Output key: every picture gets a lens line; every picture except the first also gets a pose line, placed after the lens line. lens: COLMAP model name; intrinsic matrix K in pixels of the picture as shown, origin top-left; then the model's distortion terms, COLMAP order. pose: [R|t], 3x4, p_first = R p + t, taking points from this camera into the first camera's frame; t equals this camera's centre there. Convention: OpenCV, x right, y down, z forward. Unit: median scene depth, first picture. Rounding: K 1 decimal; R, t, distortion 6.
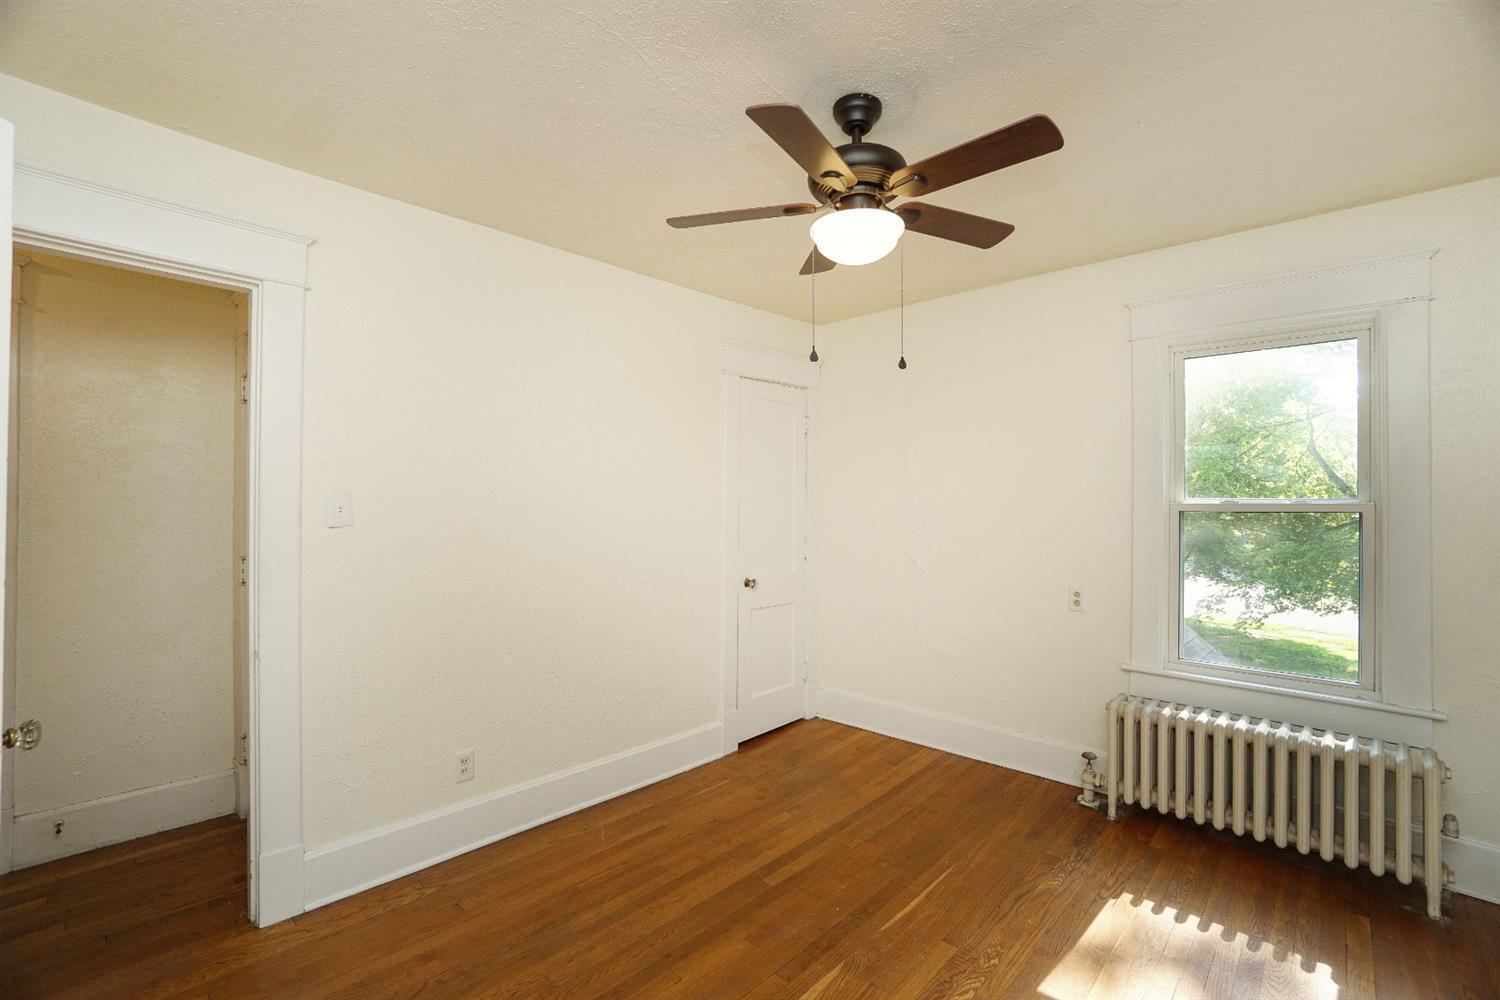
lens RADIAL K [[676.8, 0, 750.0], [0, 676.8, 500.0], [0, 0, 1]] dist [0.001112, 0.000981]
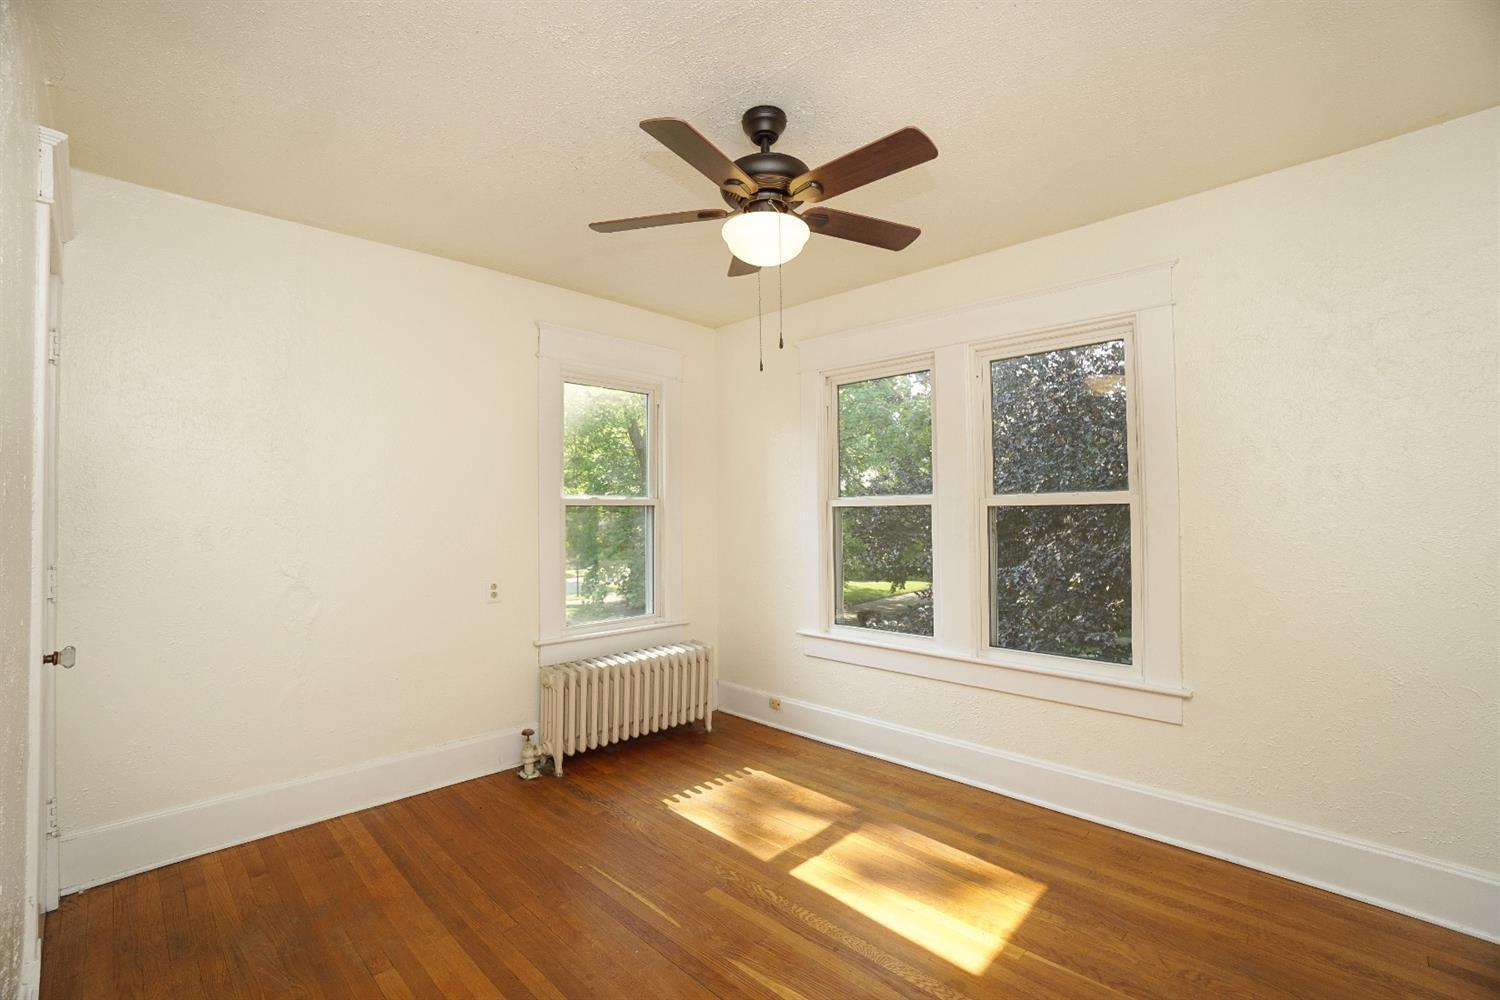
lens RADIAL K [[664.3, 0, 748.8], [0, 664.3, 490.5], [0, 0, 1]] dist [-0.000370, 0.000014]
pose [[0.033199, 0.024213, 0.999155, -0.599779], [-0.017015, 0.999575, -0.023658, 0.011067], [-0.999304, -0.016215, 0.033597, 0.660789]]
